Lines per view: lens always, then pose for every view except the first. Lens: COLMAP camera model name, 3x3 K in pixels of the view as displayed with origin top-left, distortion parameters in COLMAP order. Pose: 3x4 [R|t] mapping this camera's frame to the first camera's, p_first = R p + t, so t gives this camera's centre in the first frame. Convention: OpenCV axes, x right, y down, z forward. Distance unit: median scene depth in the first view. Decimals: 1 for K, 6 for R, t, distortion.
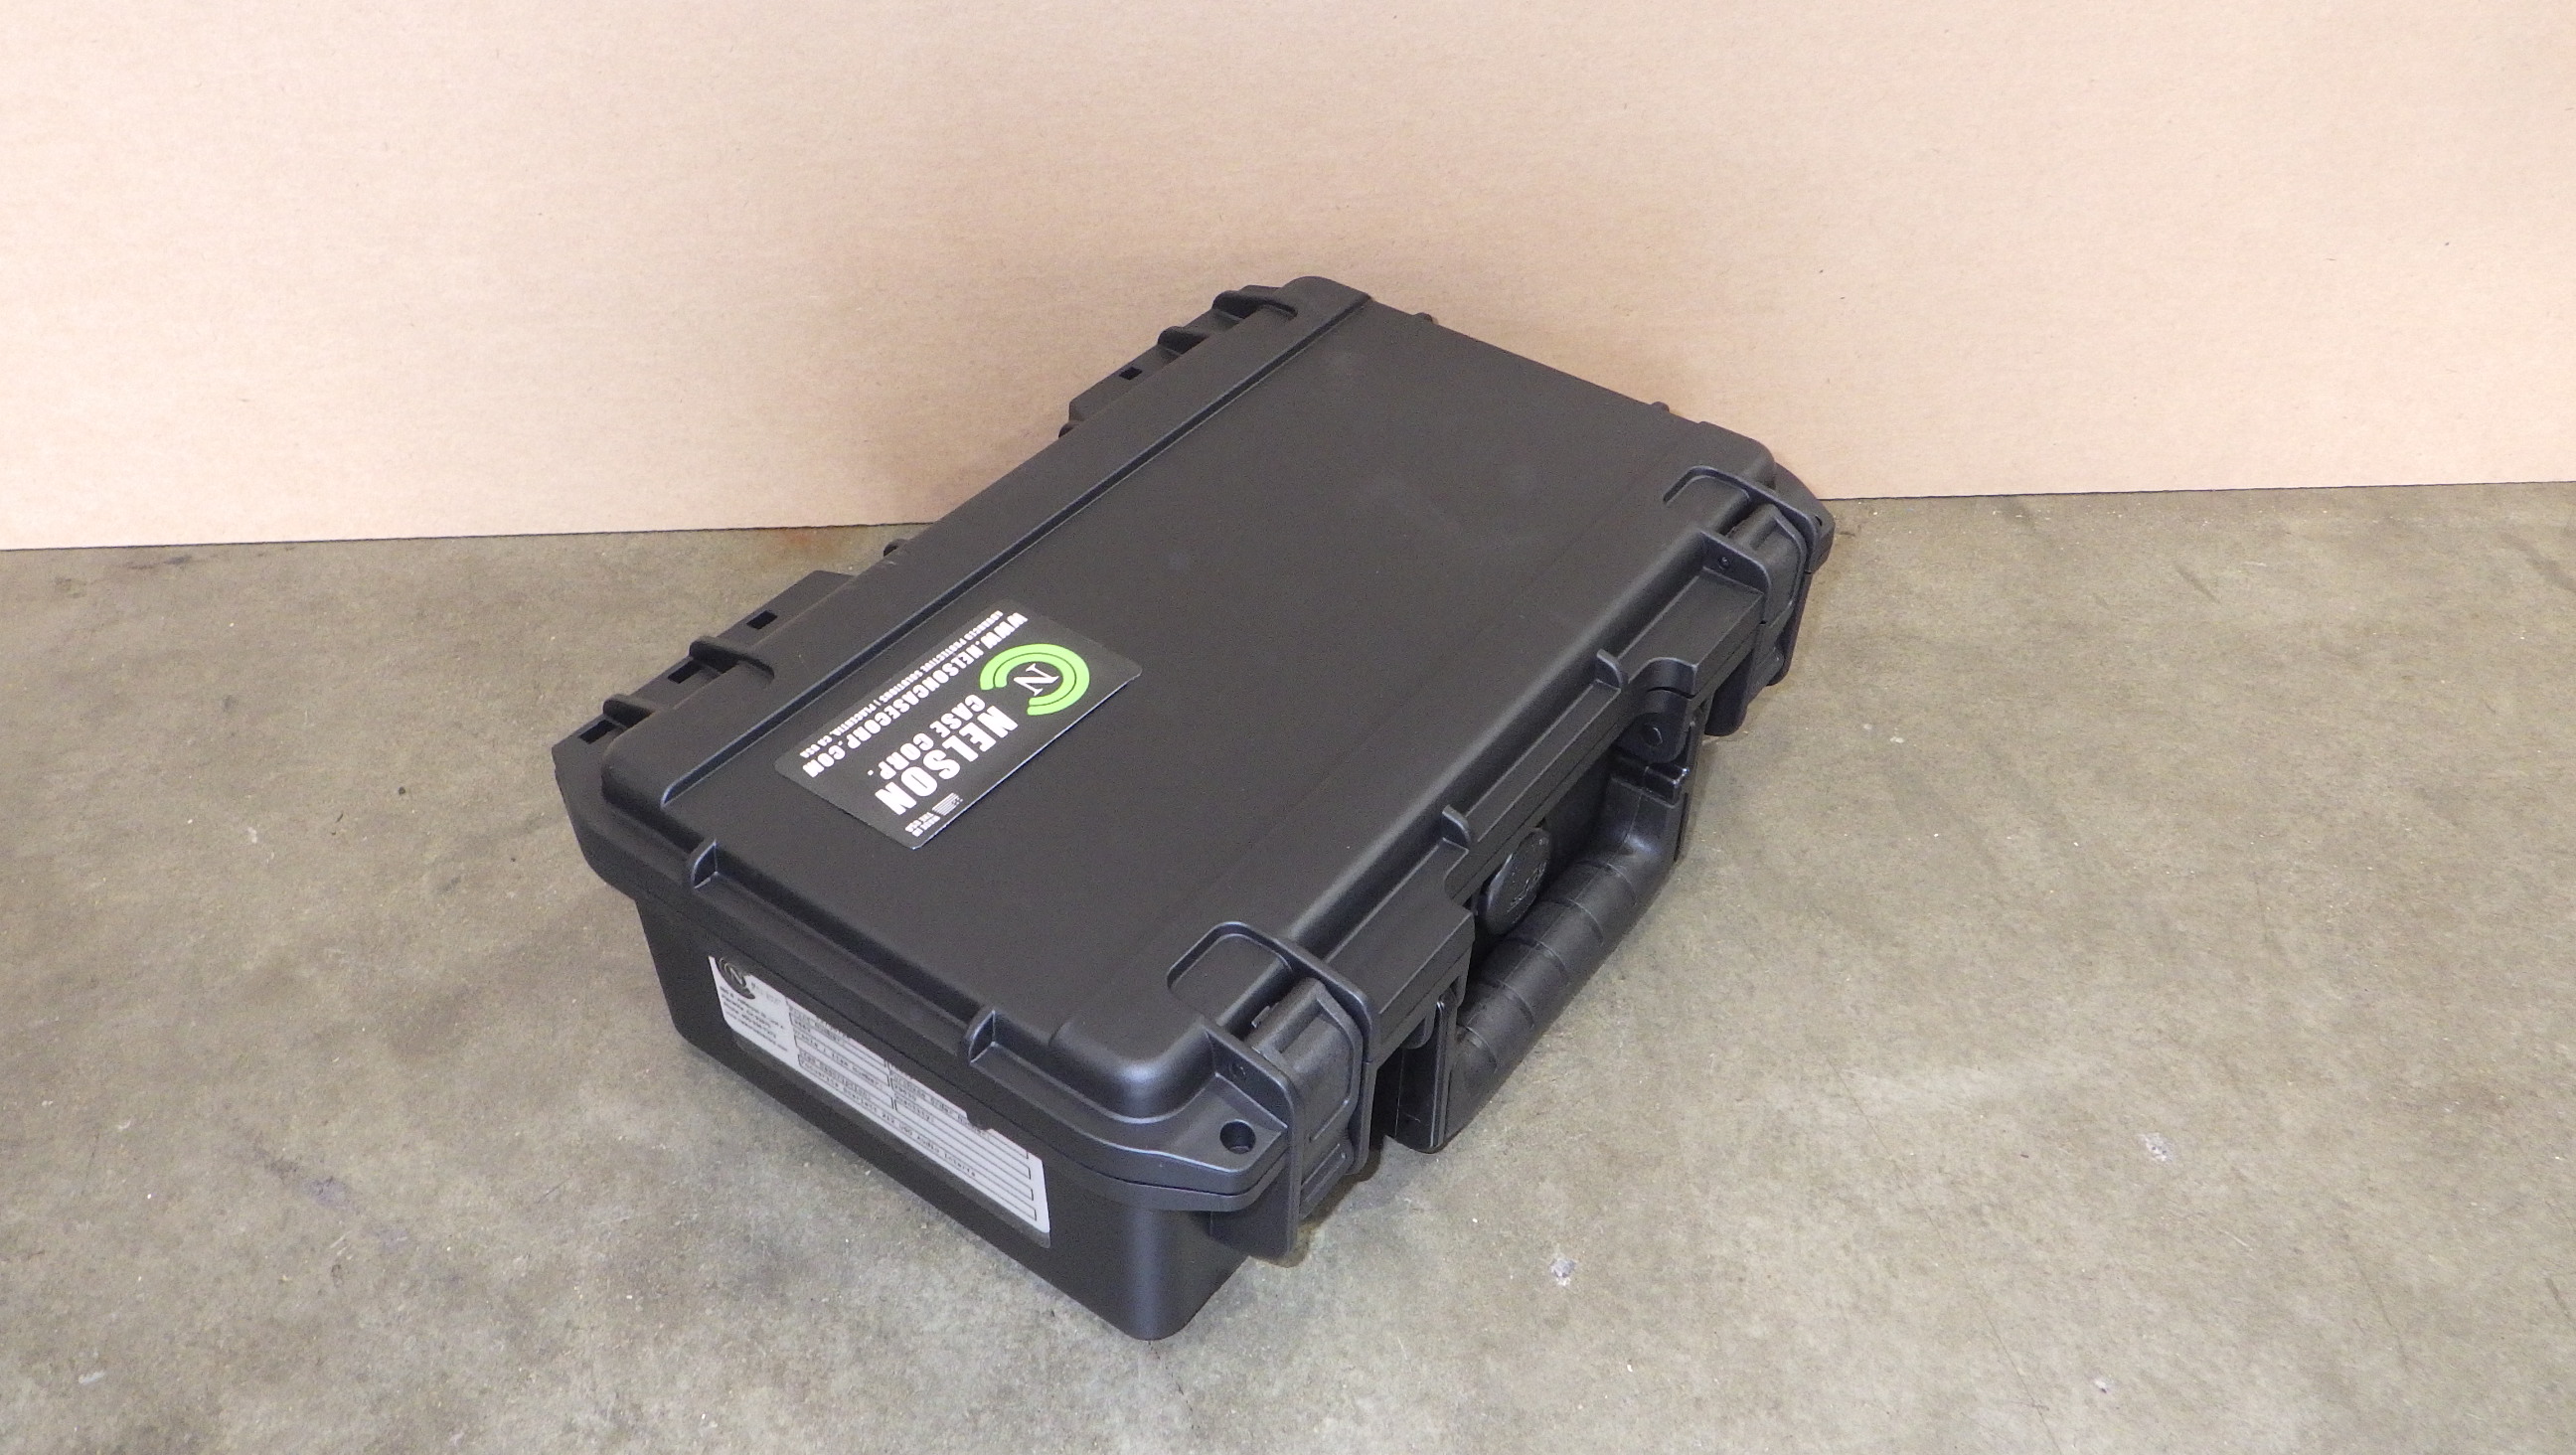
lens RADIAL K [[2115.4, 0, 1289.4], [0, 2115.4, 748.6], [0, 0, 1]] dist [0.000870, 0.004737]
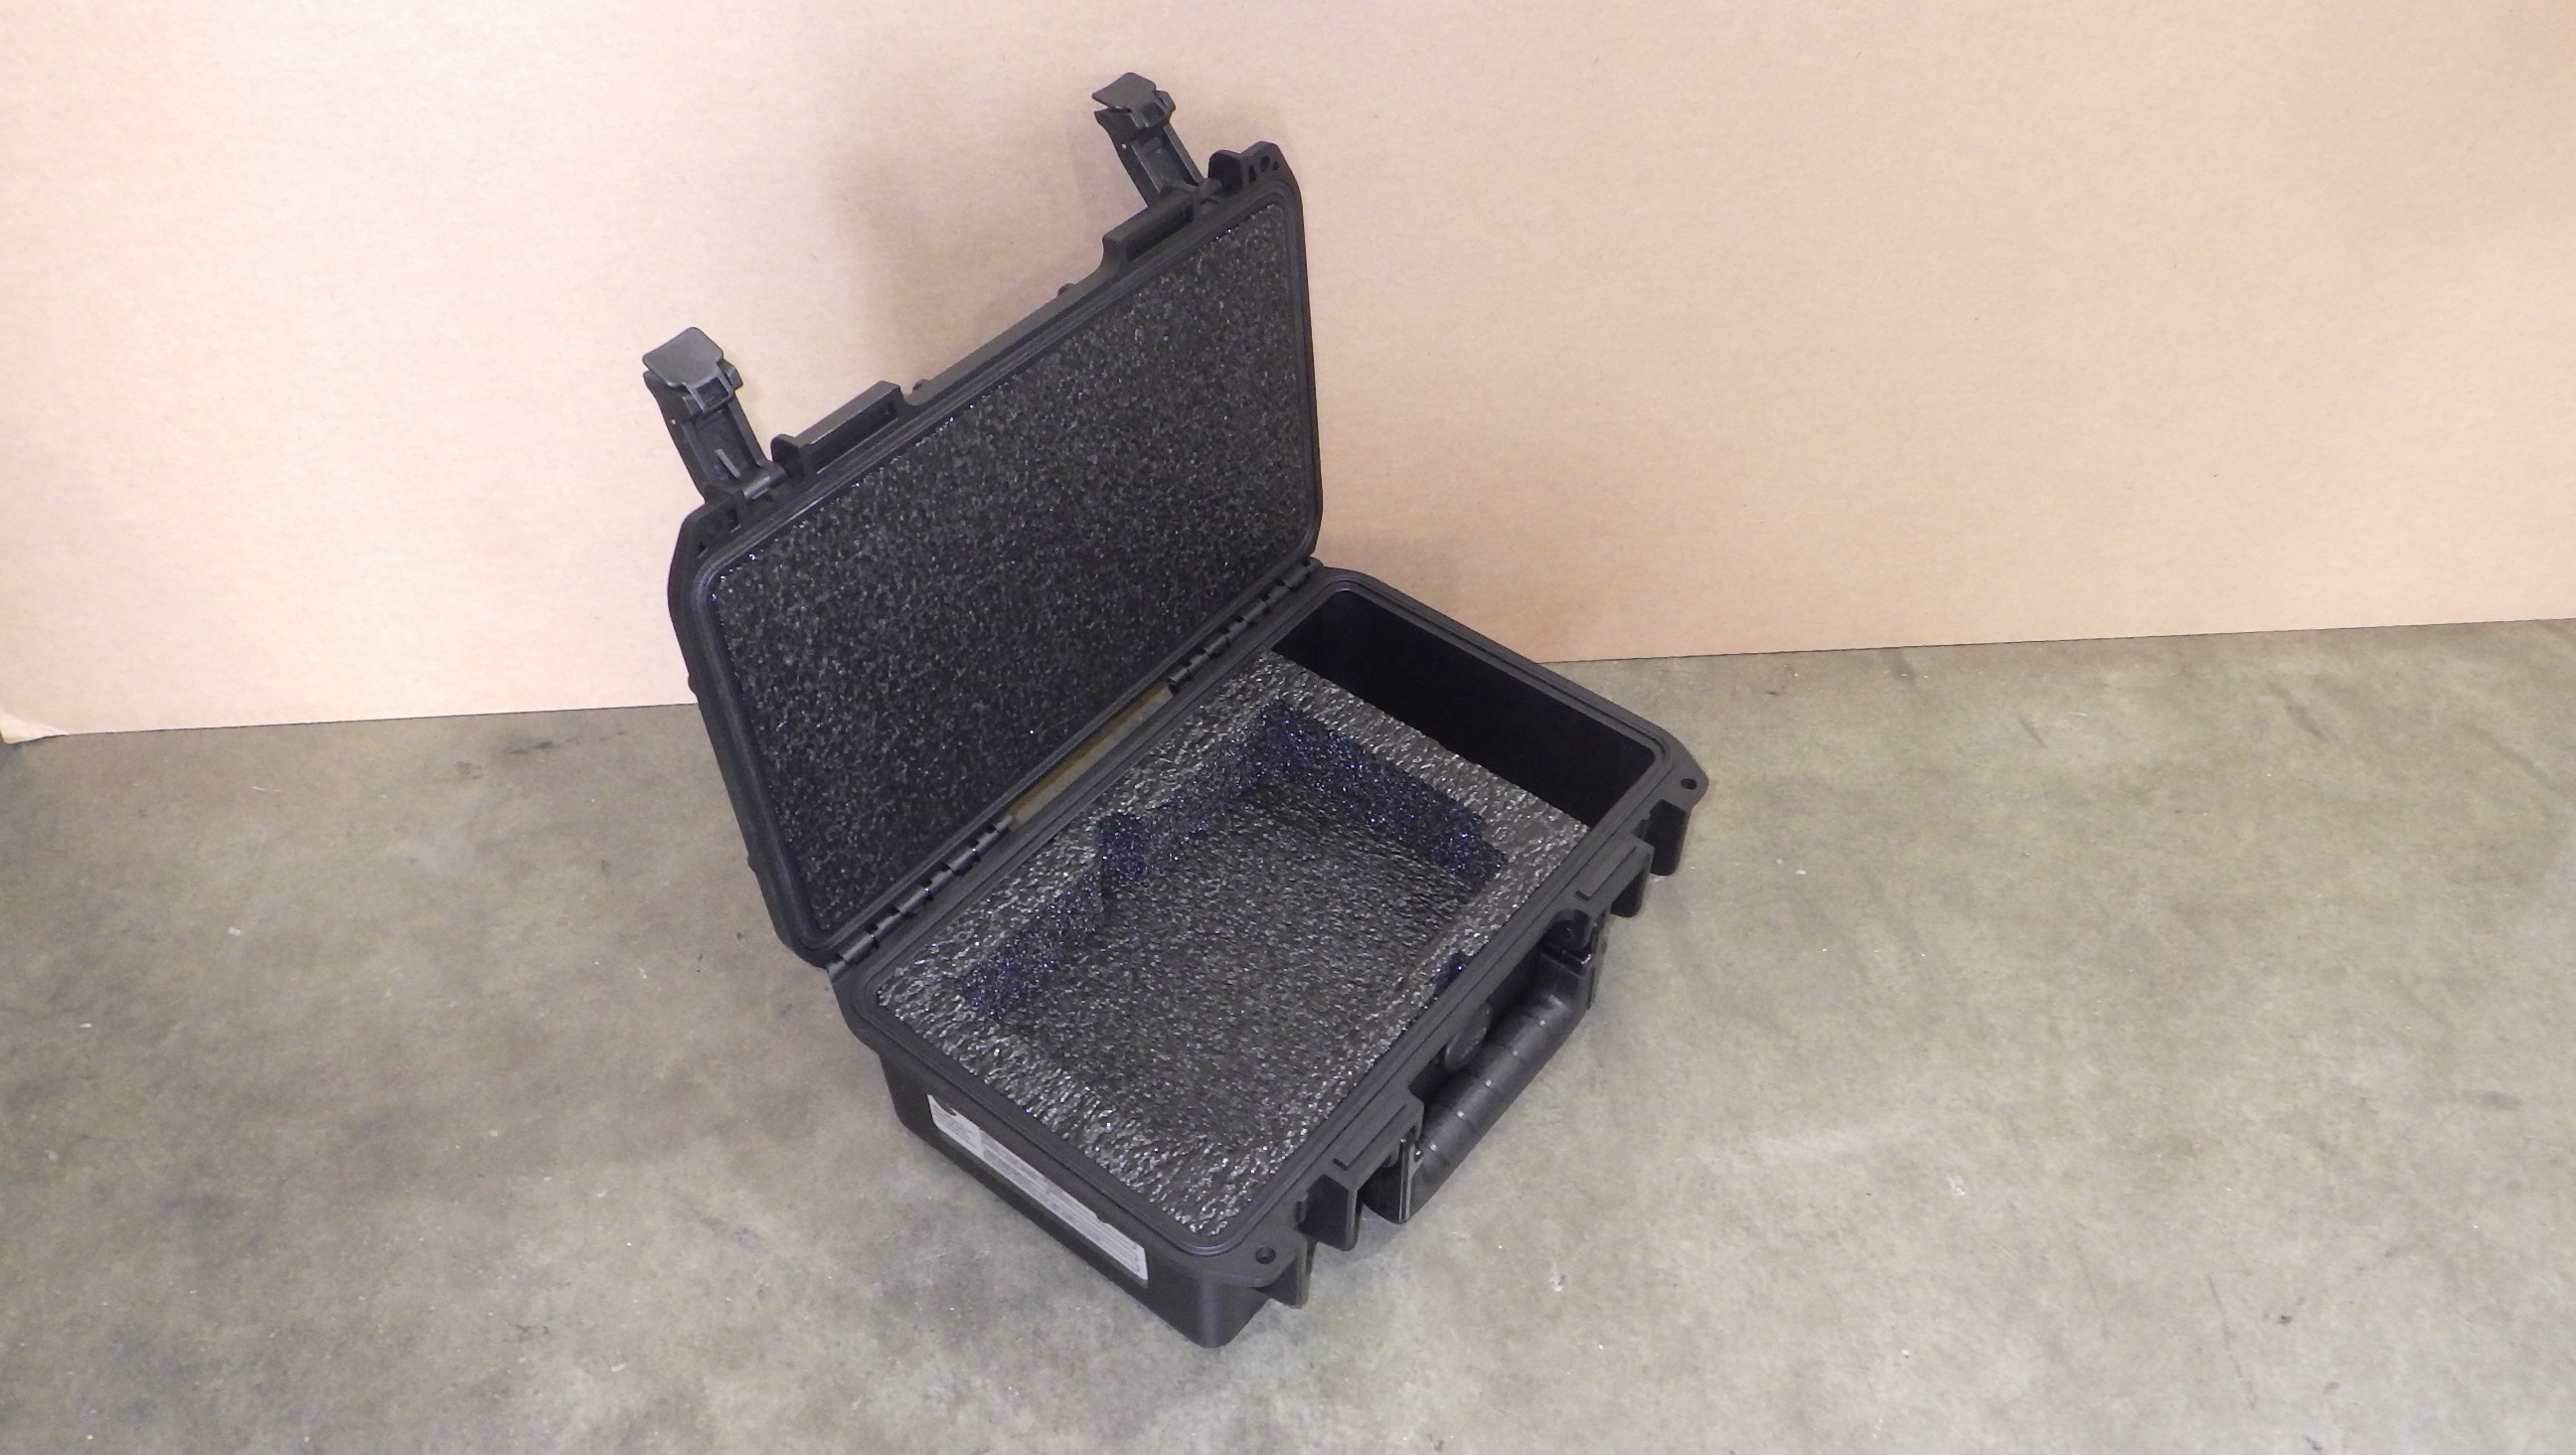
lens RADIAL K [[2134.6, 0, 1288.0], [0, 2134.6, 727.5], [0, 0, 1]] dist [0.000287, 0.007611]
pose [[0.999789, -0.017068, -0.011413, -0.036508], [0.017830, 0.997357, 0.070437, -0.233498], [0.010180, -0.070625, 0.997451, -0.452140]]
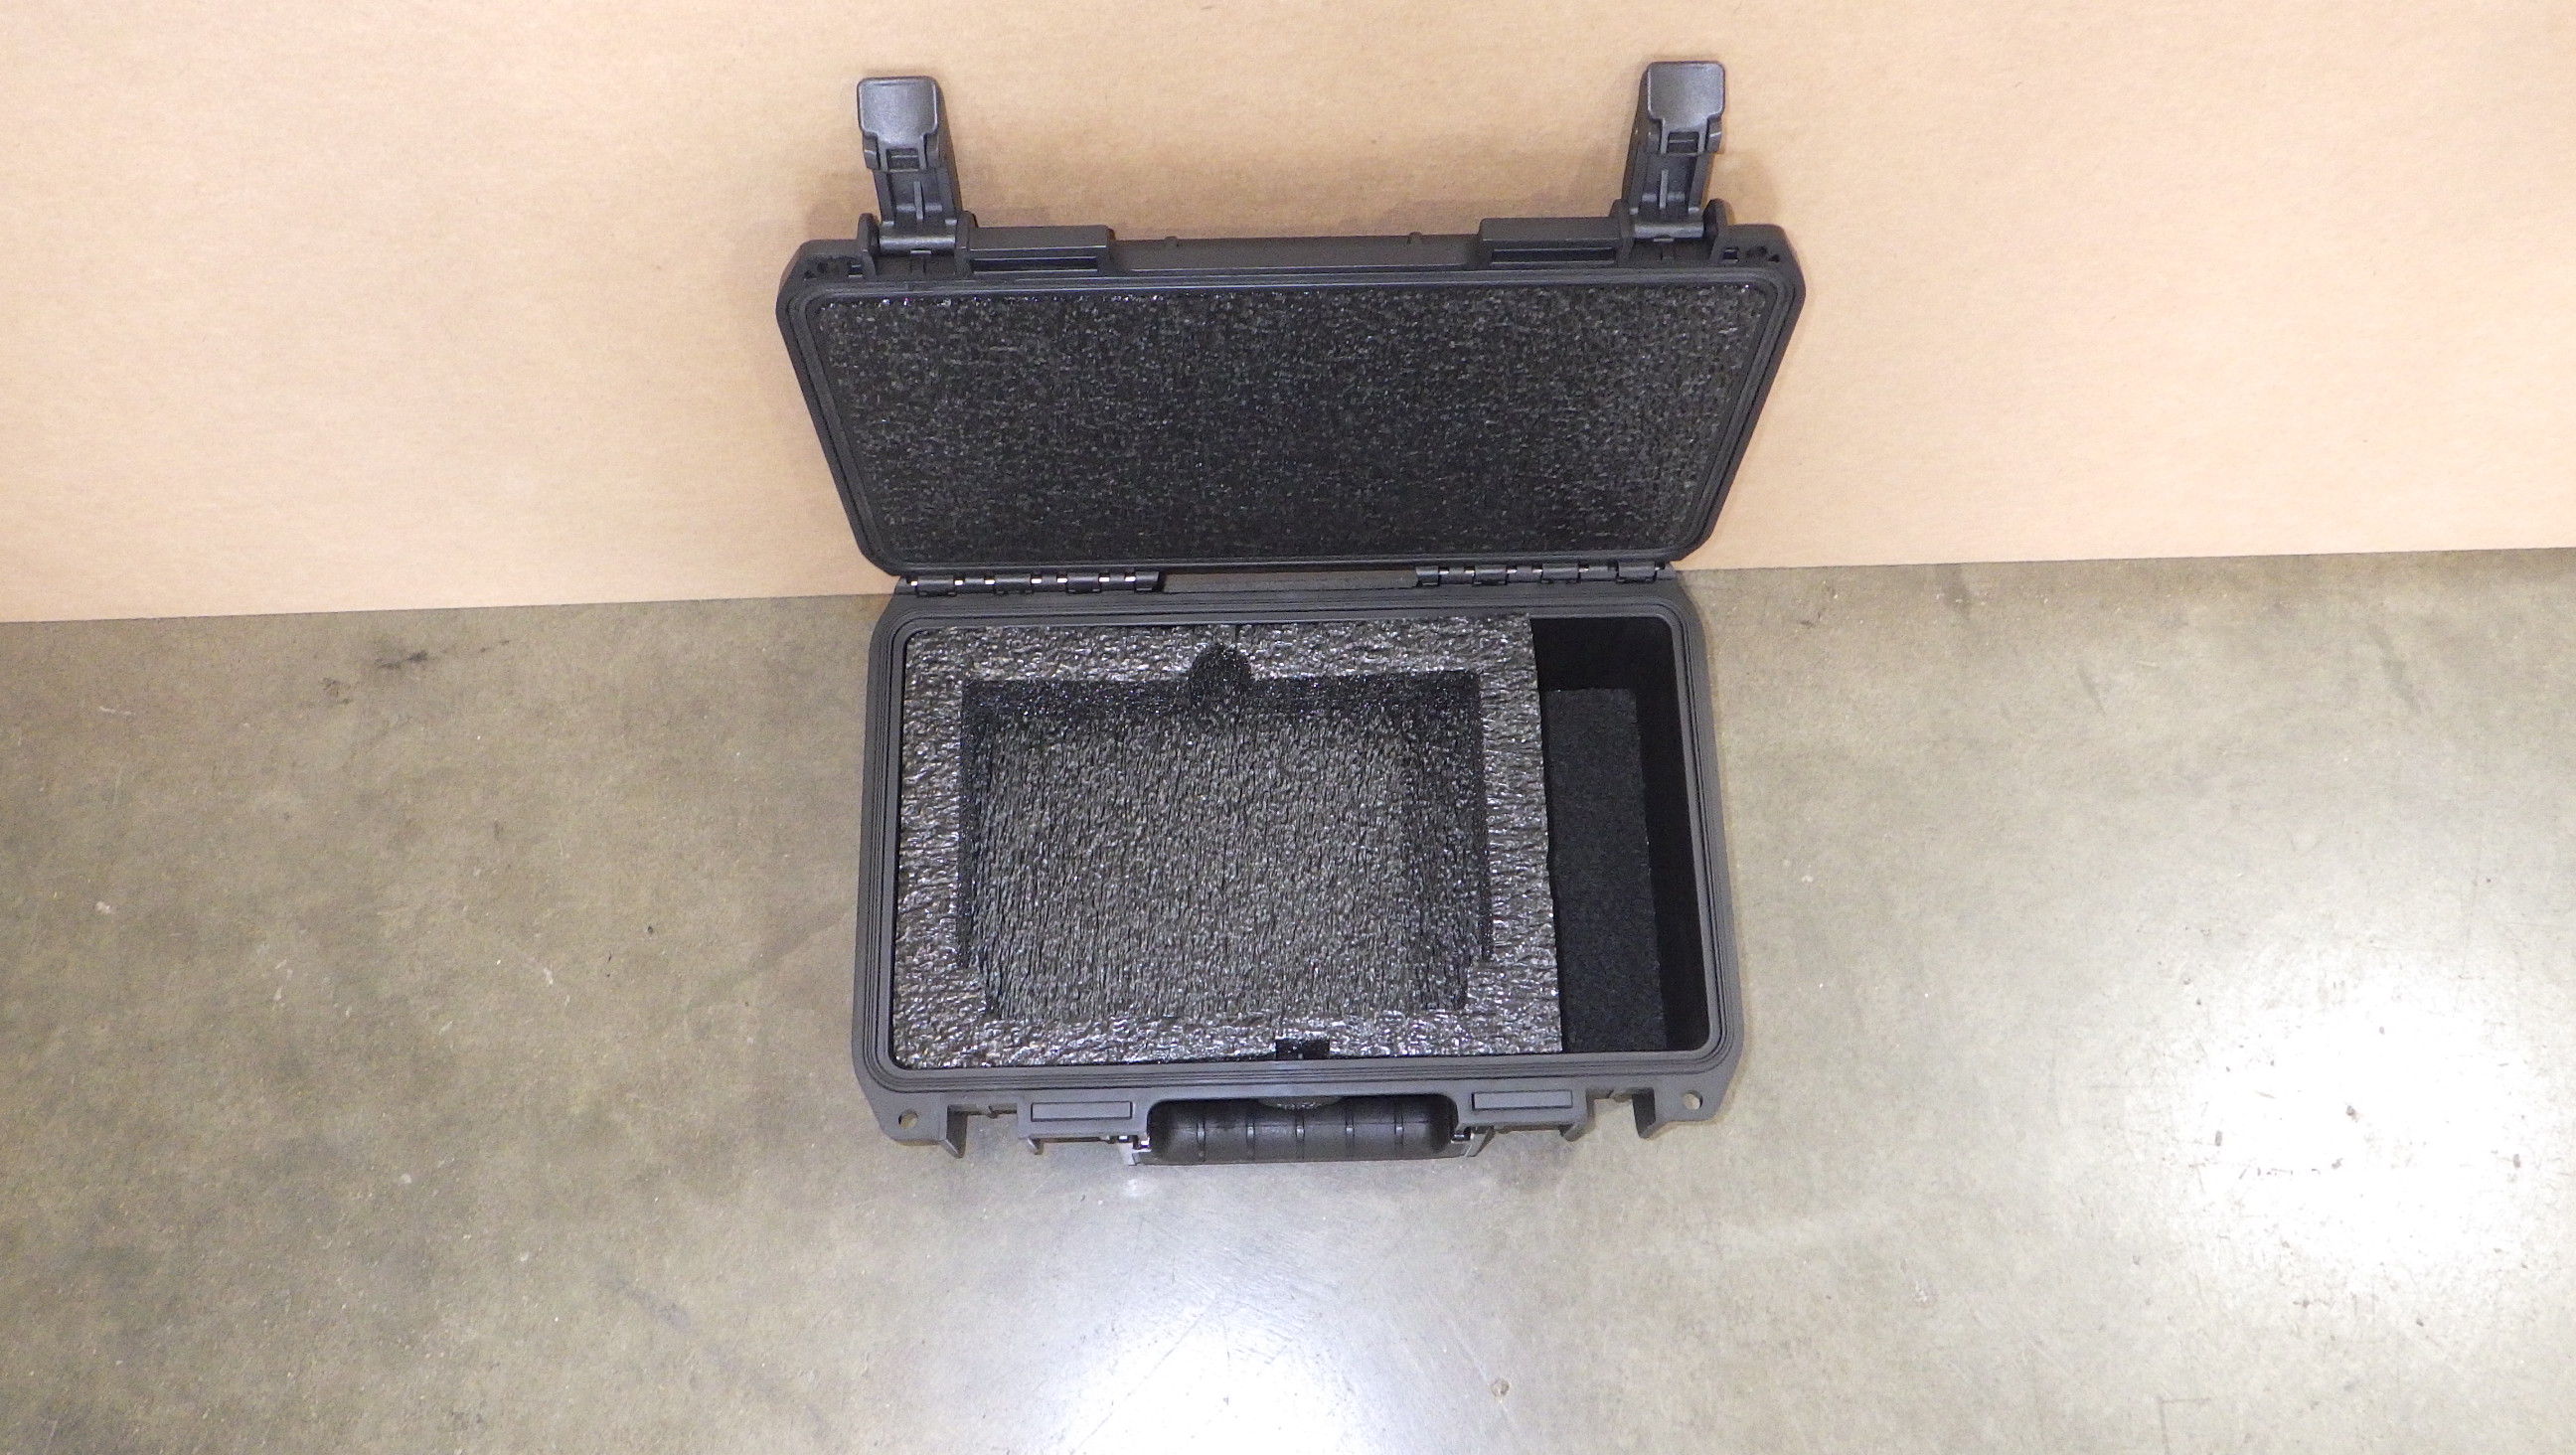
lens RADIAL K [[2115.4, 0, 1289.4], [0, 2115.4, 748.6], [0, 0, 1]] dist [0.000870, 0.004737]
pose [[0.999659, 0.020324, -0.016380, -0.005108], [-0.010152, 0.880824, 0.473335, -0.769600], [0.024048, -0.473008, 0.880730, -0.100397]]
